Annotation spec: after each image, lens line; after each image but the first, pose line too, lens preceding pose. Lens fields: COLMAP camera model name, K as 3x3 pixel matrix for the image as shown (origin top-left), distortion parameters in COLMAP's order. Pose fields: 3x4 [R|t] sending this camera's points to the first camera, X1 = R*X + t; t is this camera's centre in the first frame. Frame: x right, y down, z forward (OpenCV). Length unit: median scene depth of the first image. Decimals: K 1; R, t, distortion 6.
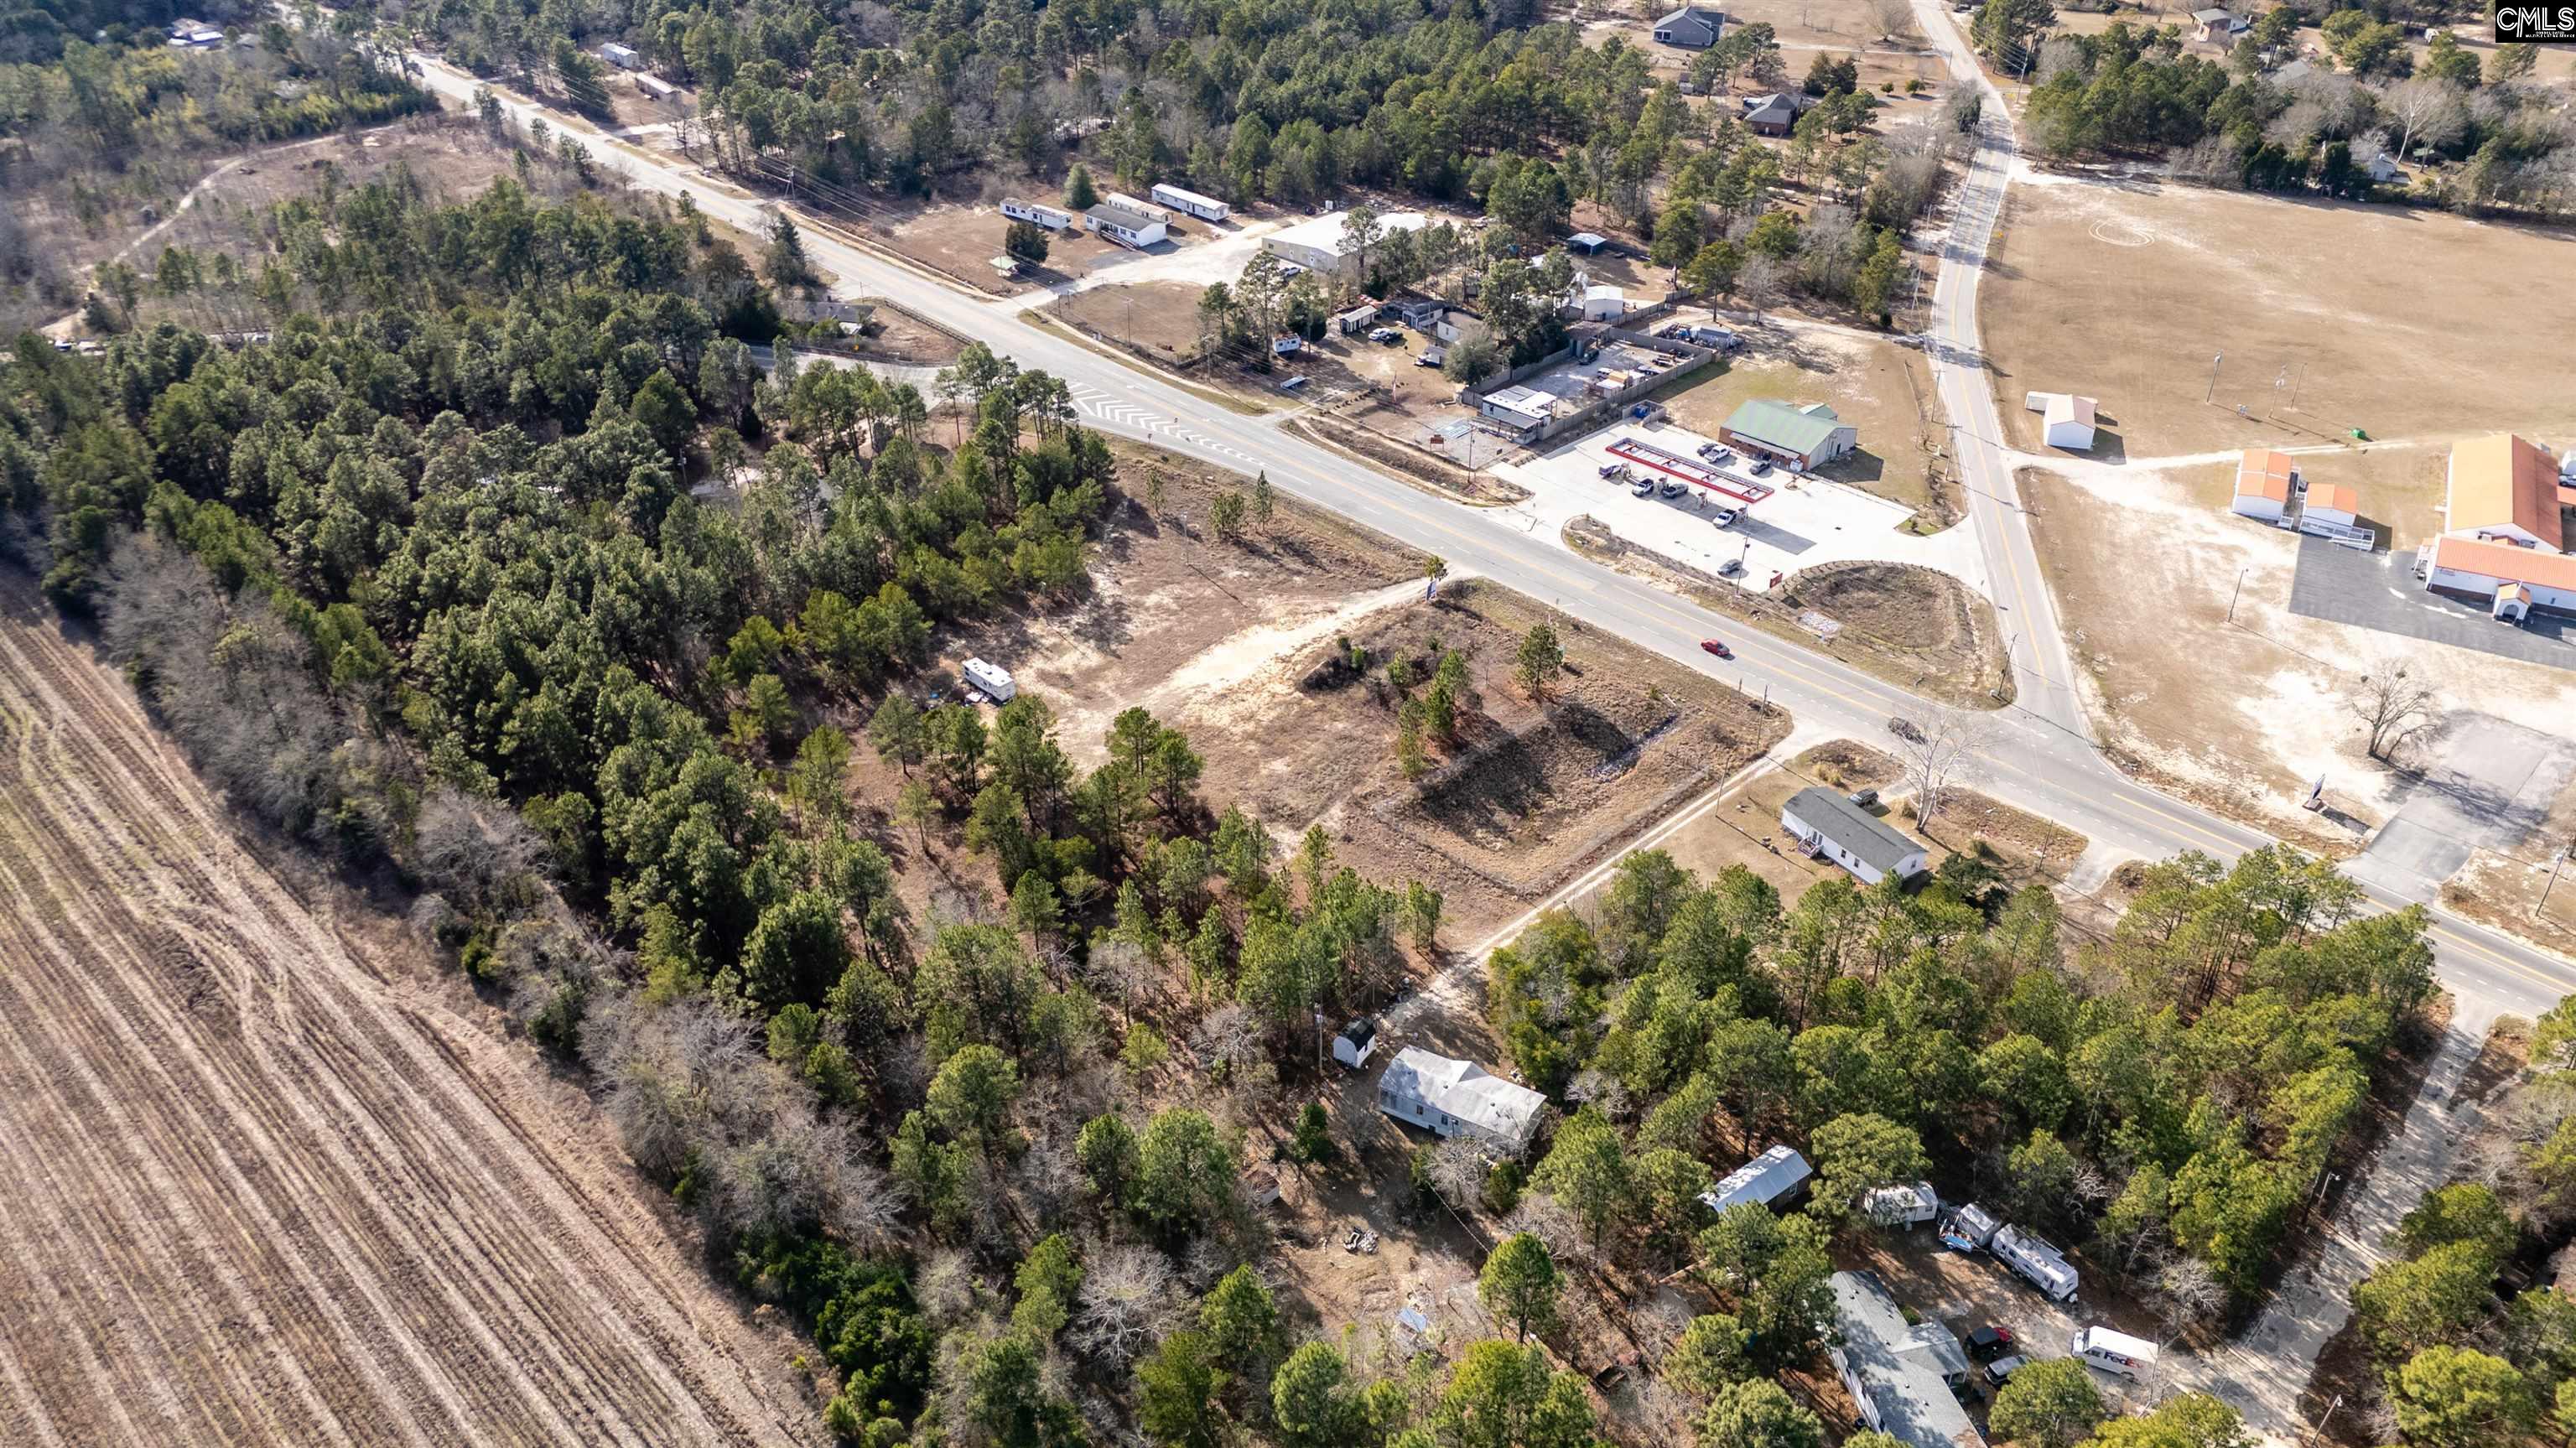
lens RADIAL K [[1887.5, 0, 1284.8], [0, 1887.5, 725.3], [0, 0, 1]] dist [0.085161, -0.087652]
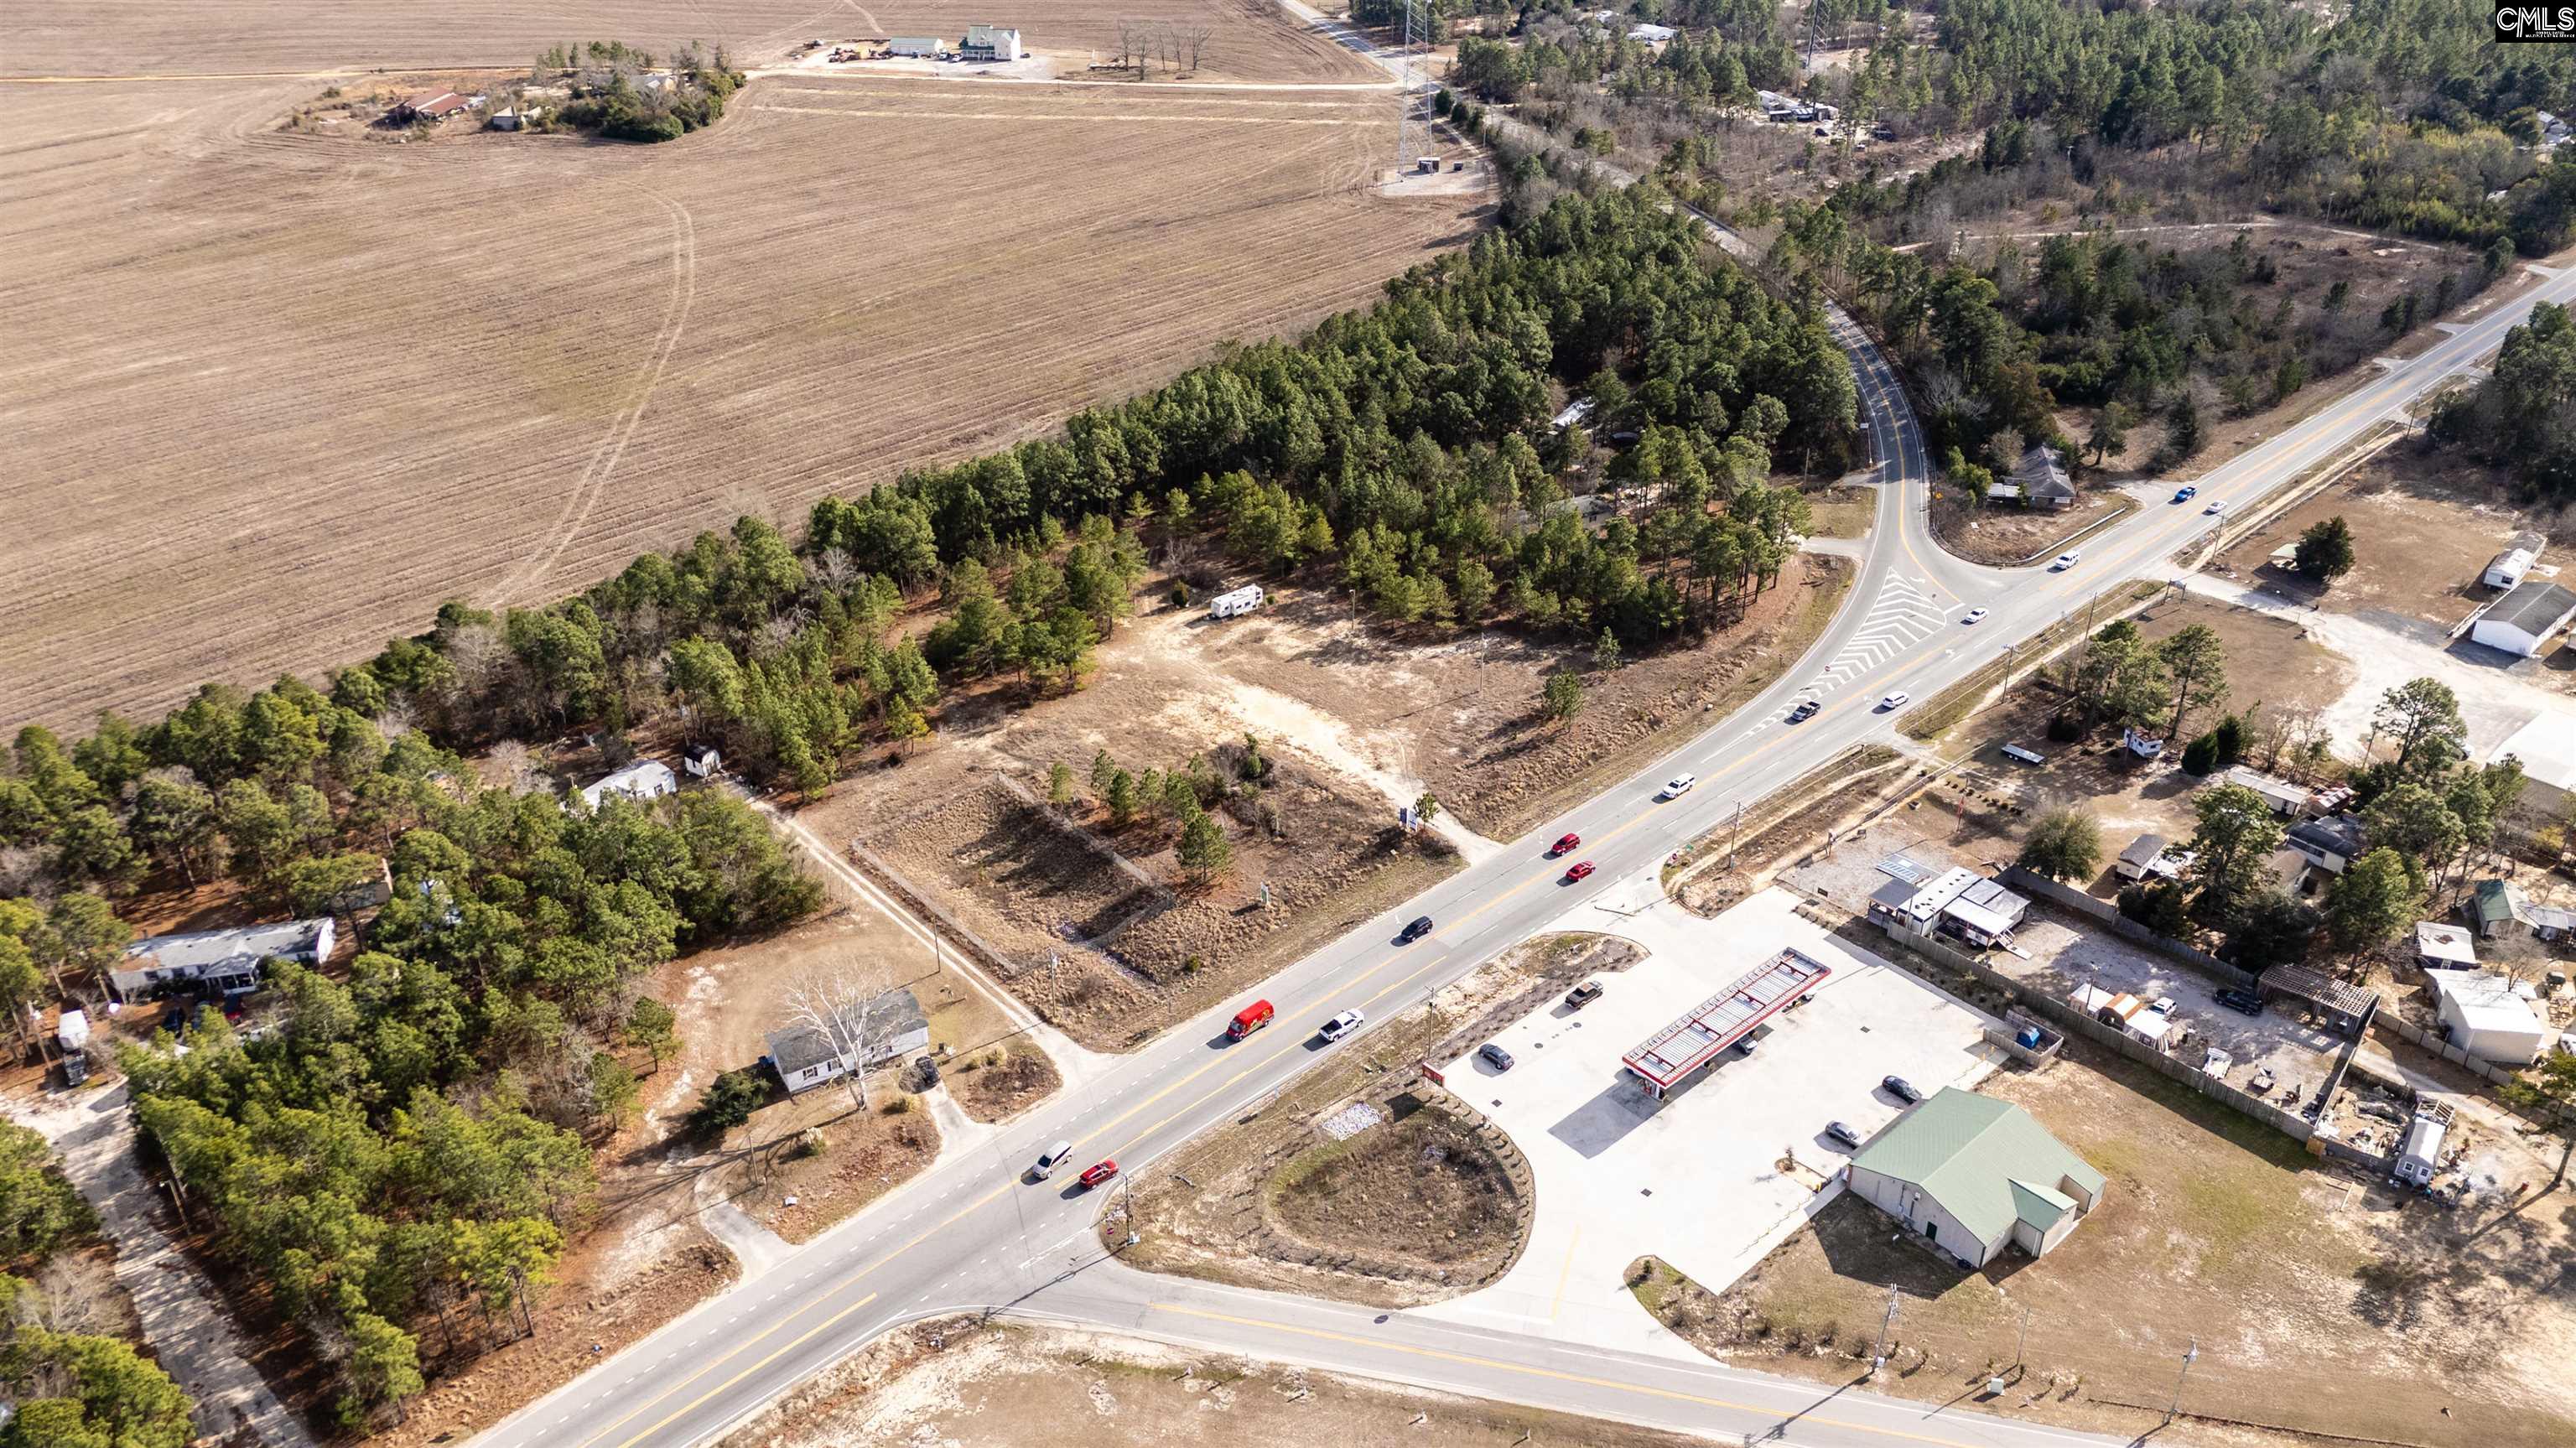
lens RADIAL K [[1887.5, 0, 1284.8], [0, 1887.5, 725.3], [0, 0, 1]] dist [0.085161, -0.087652]
pose [[-0.040213, 0.505848, -0.861685, 0.656374], [-0.525016, 0.723044, 0.448961, -0.376050], [0.850142, 0.470452, 0.236503, 0.579733]]
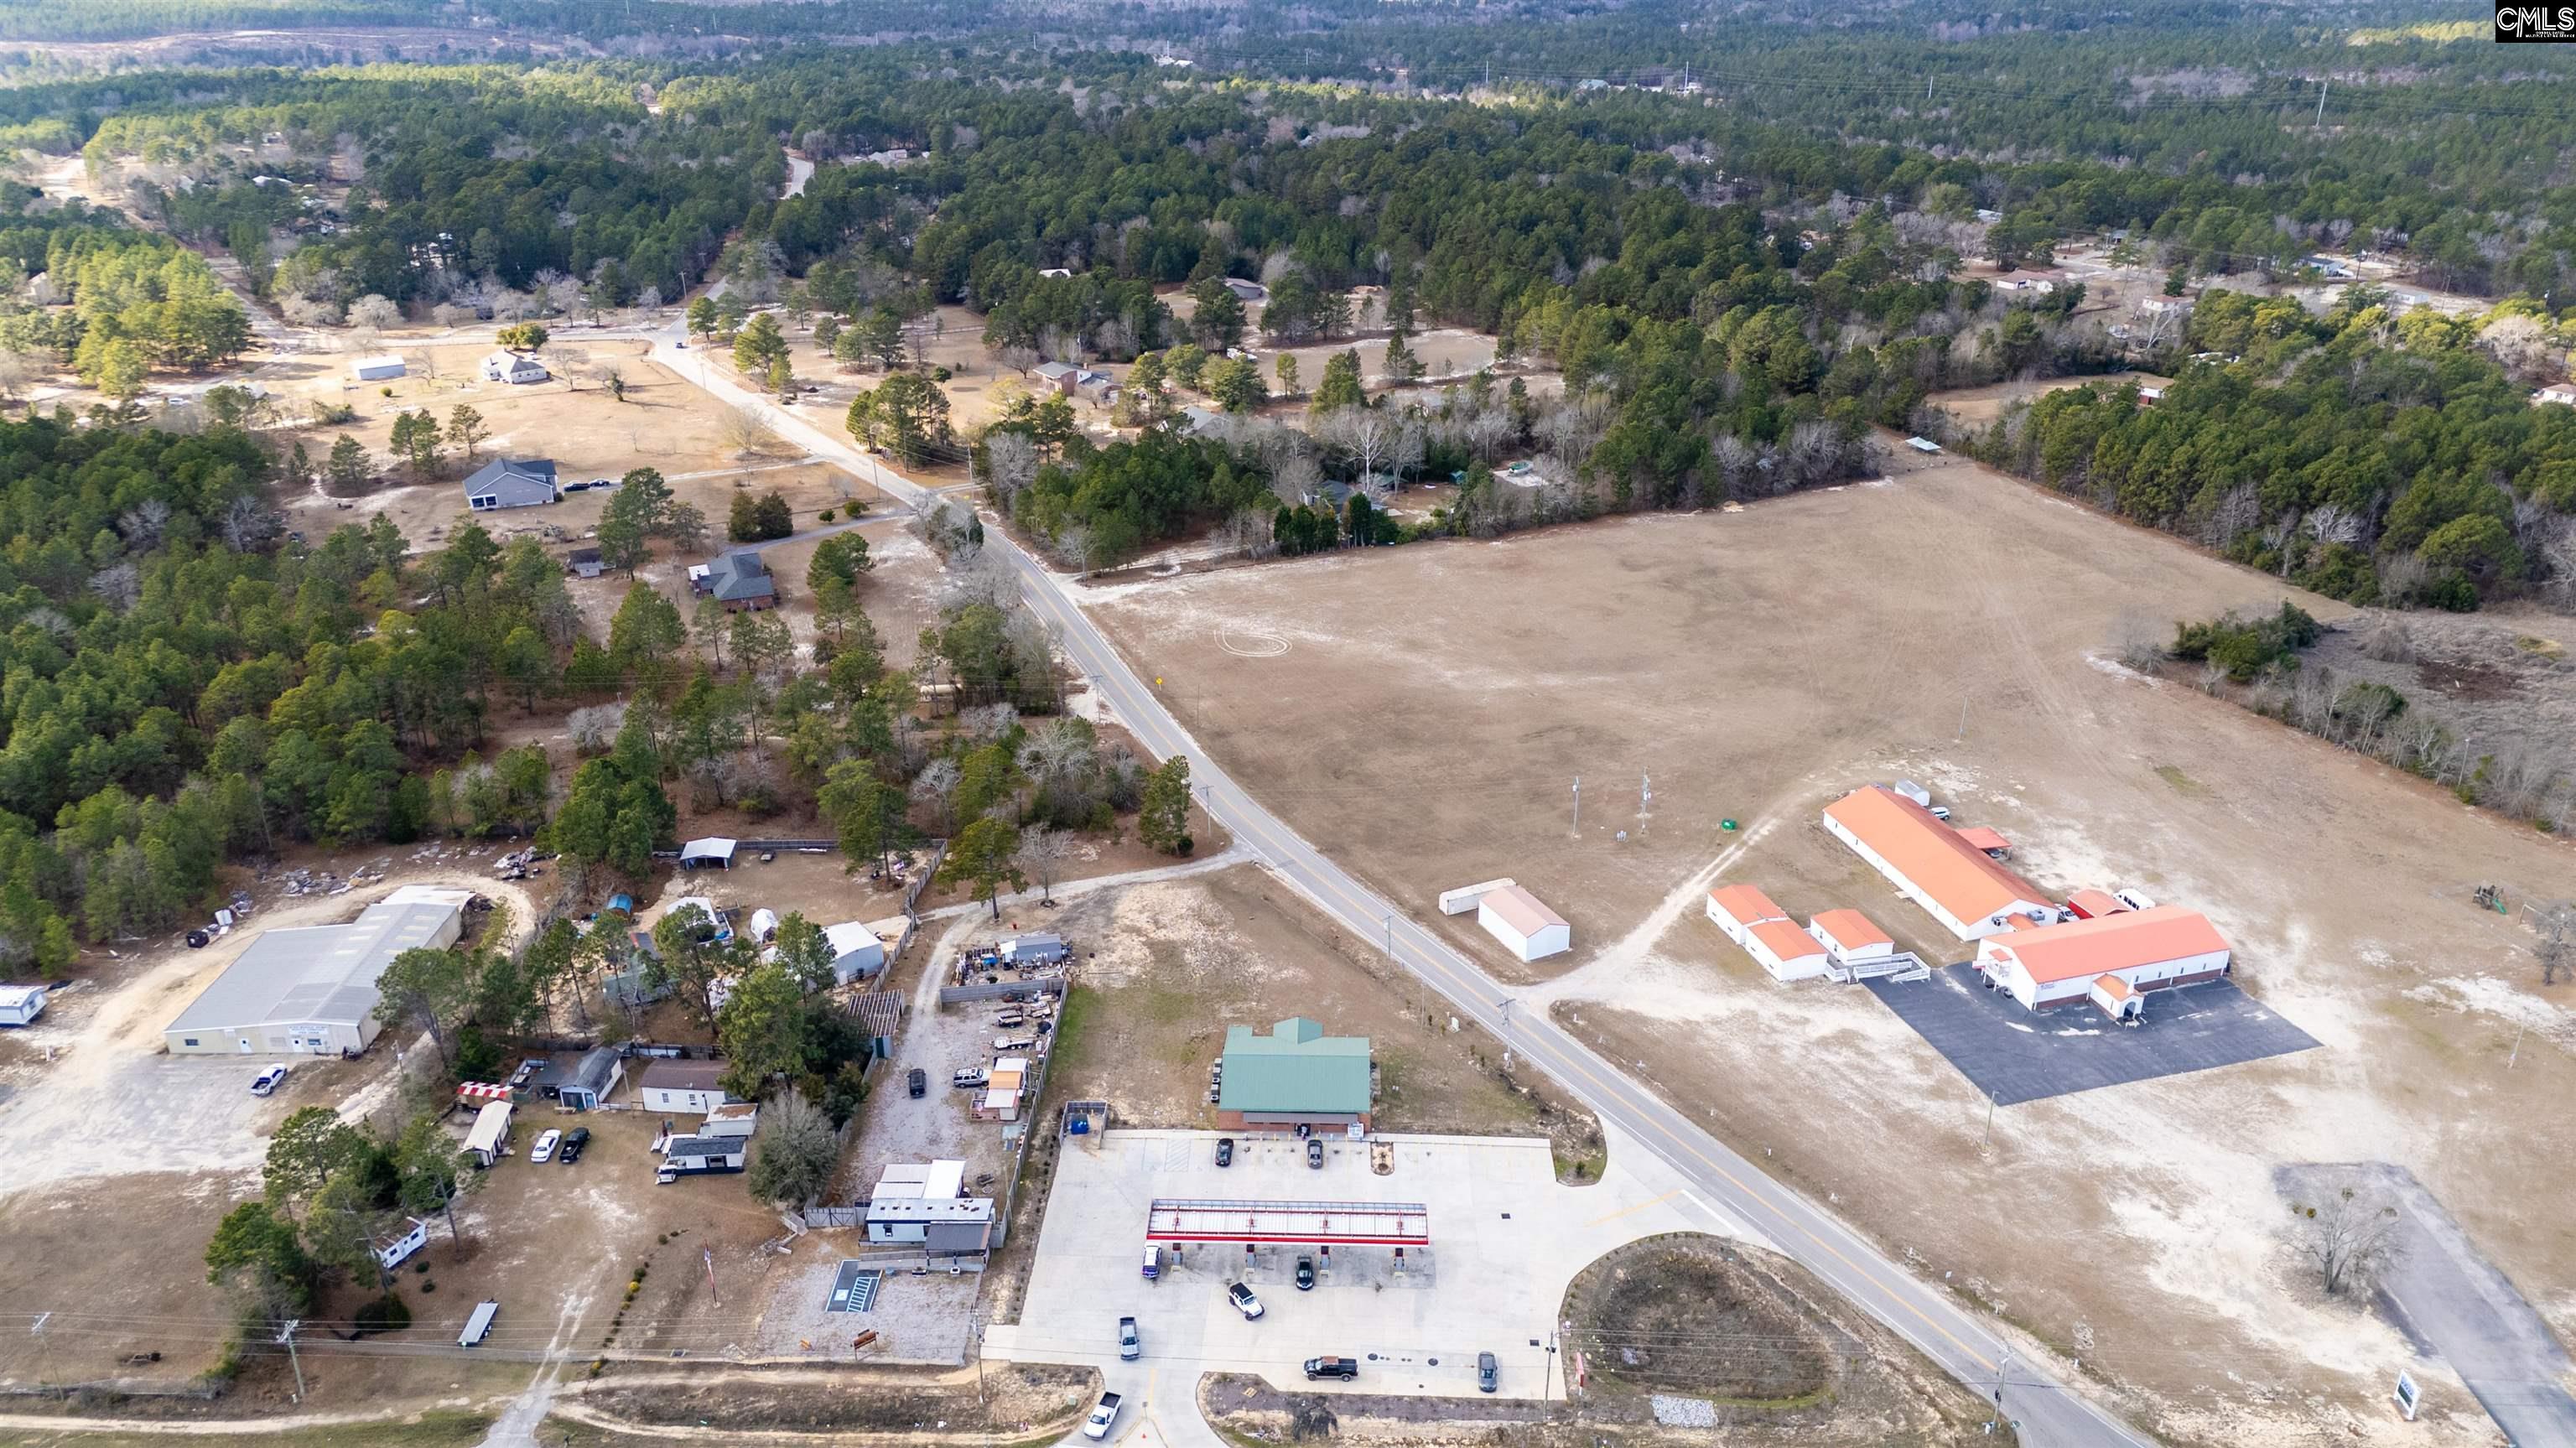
lens RADIAL K [[1887.5, 0, 1284.8], [0, 1887.5, 725.3], [0, 0, 1]] dist [0.085161, -0.087652]
pose [[0.713675, -0.284385, 0.640151, -0.133662], [0.373110, 0.927779, -0.003801, -0.253908], [-0.592838, 0.241559, 0.768240, 0.409504]]
